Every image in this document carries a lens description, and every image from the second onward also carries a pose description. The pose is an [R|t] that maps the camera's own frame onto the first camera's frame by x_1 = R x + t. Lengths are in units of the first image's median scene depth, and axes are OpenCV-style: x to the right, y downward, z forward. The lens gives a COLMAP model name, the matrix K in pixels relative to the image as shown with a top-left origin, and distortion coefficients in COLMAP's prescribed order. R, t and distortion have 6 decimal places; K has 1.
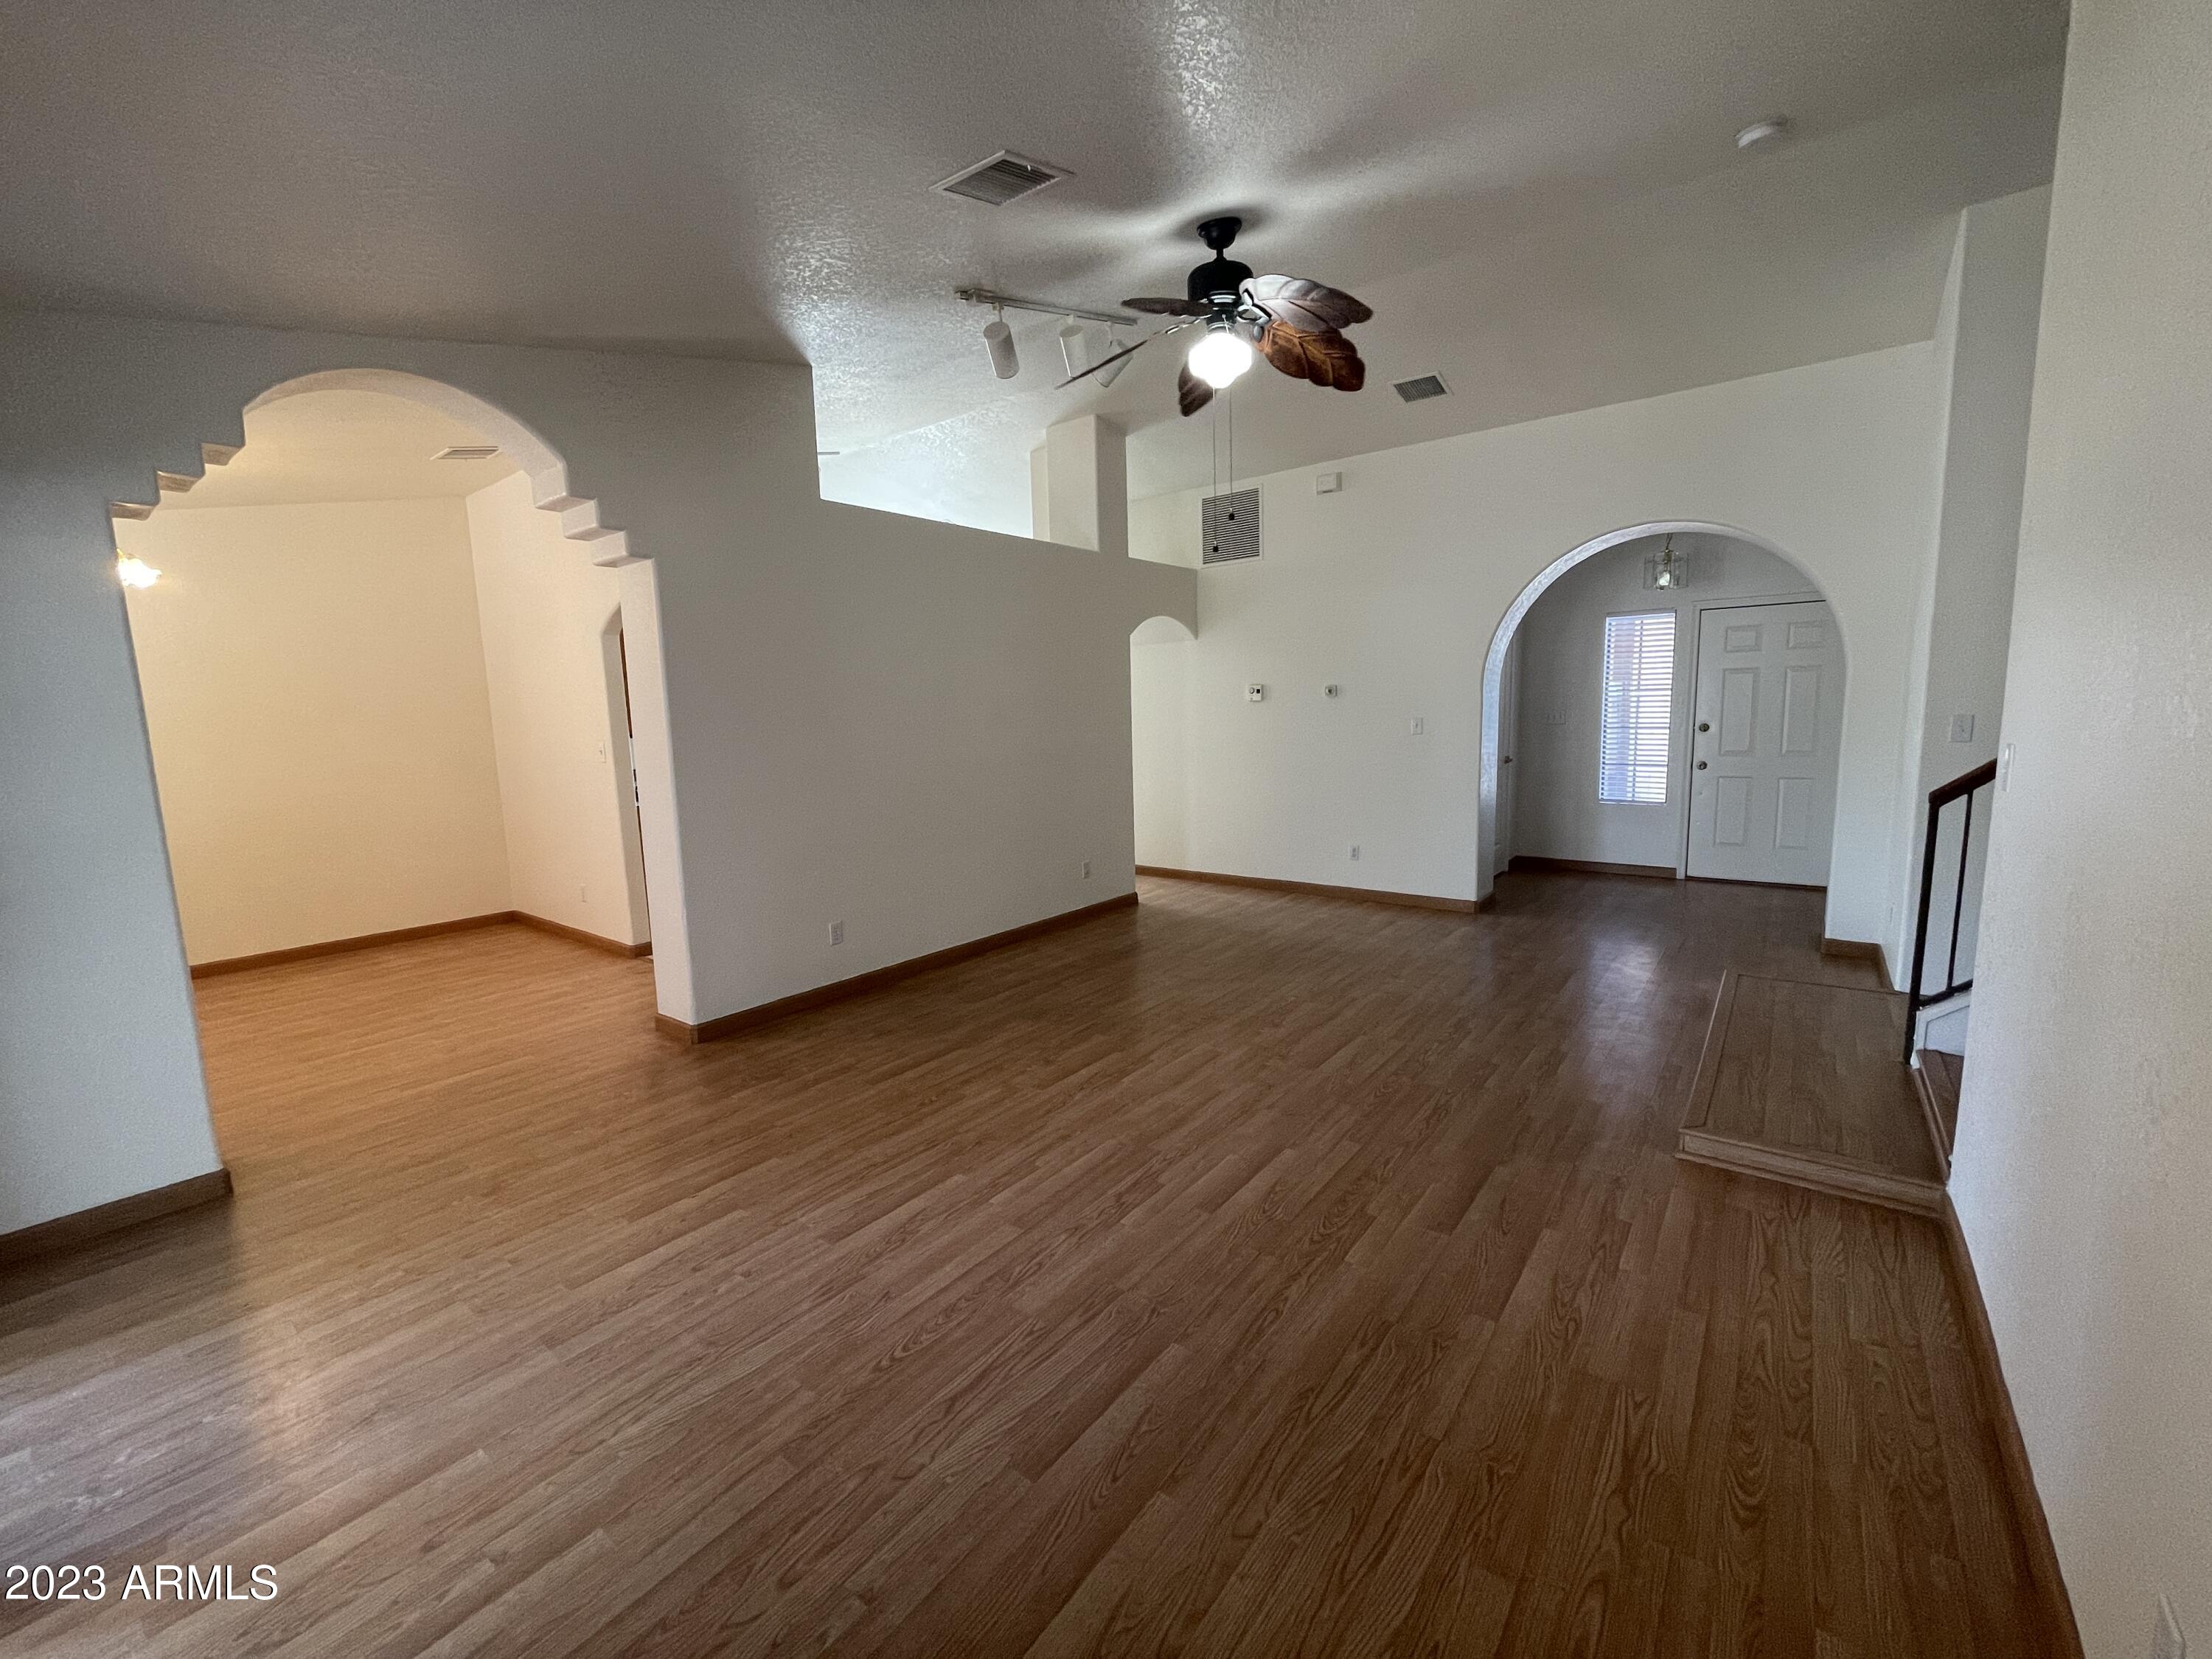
lens RADIAL K [[891.2, 0, 1109.8], [0, 891.2, 830.8], [0, 0, 1]] dist [-0.004748, 0.000532]
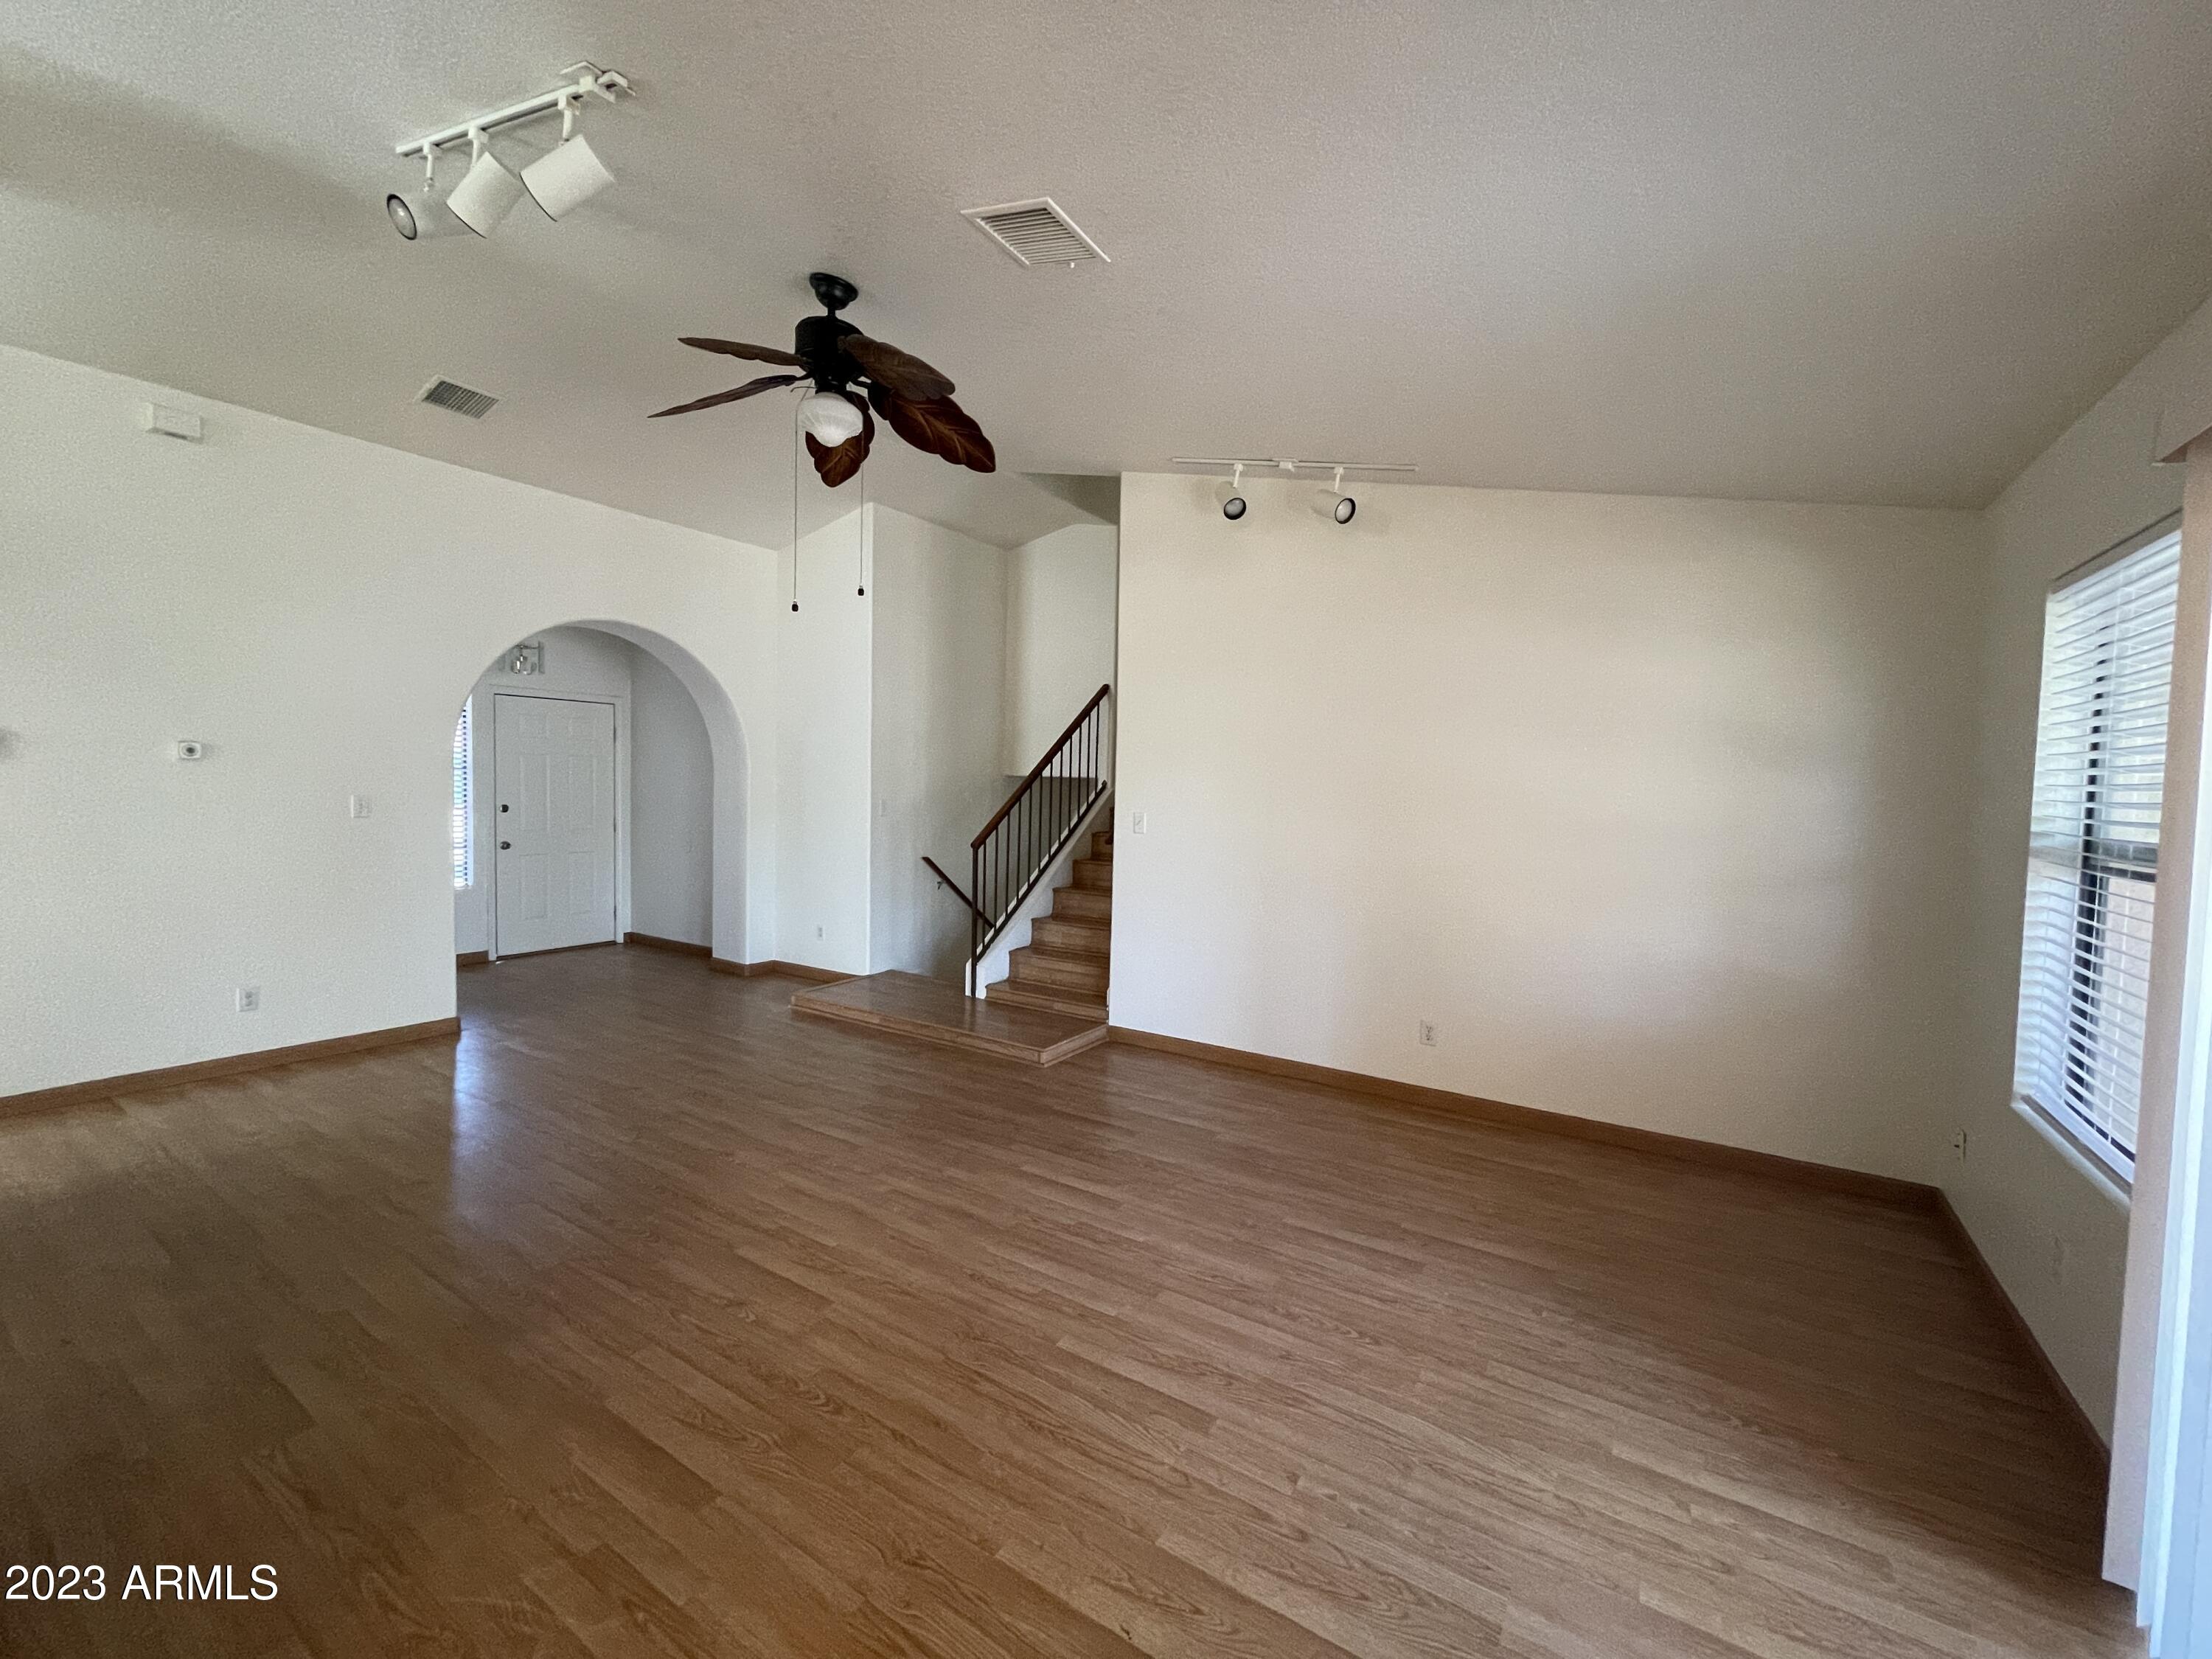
lens RADIAL K [[891.2, 0, 1107.9], [0, 891.2, 824.9], [0, 0, 1]] dist [-0.004748, 0.000532]
pose [[-0.082854, -0.020209, 0.996357, -1.111258], [0.118532, 0.992497, 0.029987, -0.123253], [-0.989487, 0.120585, -0.079837, 1.088186]]
